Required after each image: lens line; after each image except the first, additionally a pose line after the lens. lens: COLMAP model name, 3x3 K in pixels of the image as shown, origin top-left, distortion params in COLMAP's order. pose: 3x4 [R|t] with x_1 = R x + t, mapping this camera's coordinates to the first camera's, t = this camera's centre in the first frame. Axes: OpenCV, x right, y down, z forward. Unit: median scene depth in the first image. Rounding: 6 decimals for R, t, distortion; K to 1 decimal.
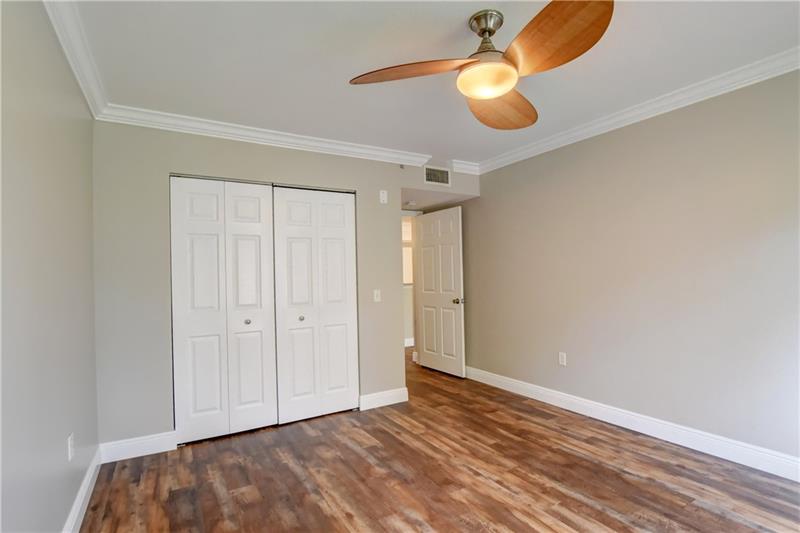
lens RADIAL K [[396.0, 0, 399.2], [0, 396.0, 268.3], [0, 0, 1]] dist [-0.023973, 0.000250]
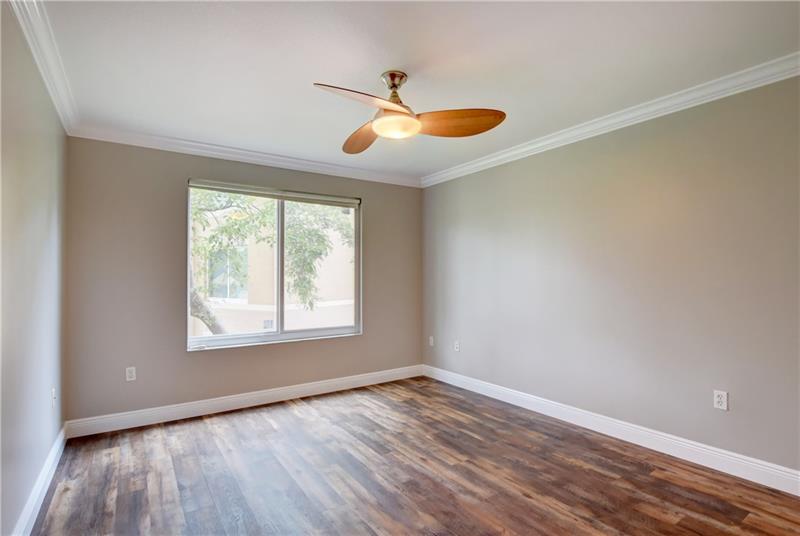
lens RADIAL K [[396.0, 0, 397.9], [0, 396.0, 270.9], [0, 0, 1]] dist [-0.023973, 0.000250]
pose [[-0.998099, 0.028338, -0.054737, 0.245344], [0.030380, 0.998859, -0.036843, 0.034943], [0.053631, -0.038436, -0.997821, 1.880941]]
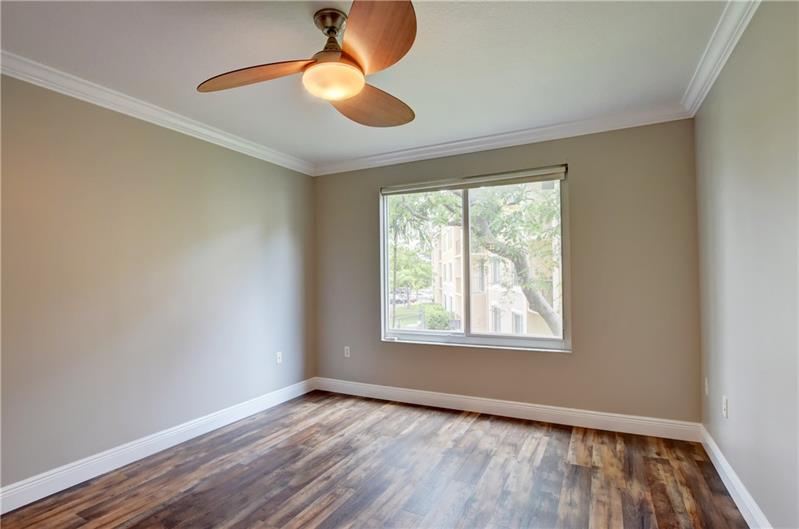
lens RADIAL K [[395.5, 0, 398.5], [0, 395.5, 269.0], [0, 0, 1]] dist [-0.023973, 0.000250]
pose [[-0.529173, 0.042096, 0.847469, -0.567425], [0.011799, 0.999037, -0.042258, 0.024287], [-0.848432, -0.012362, -0.529160, 1.148135]]
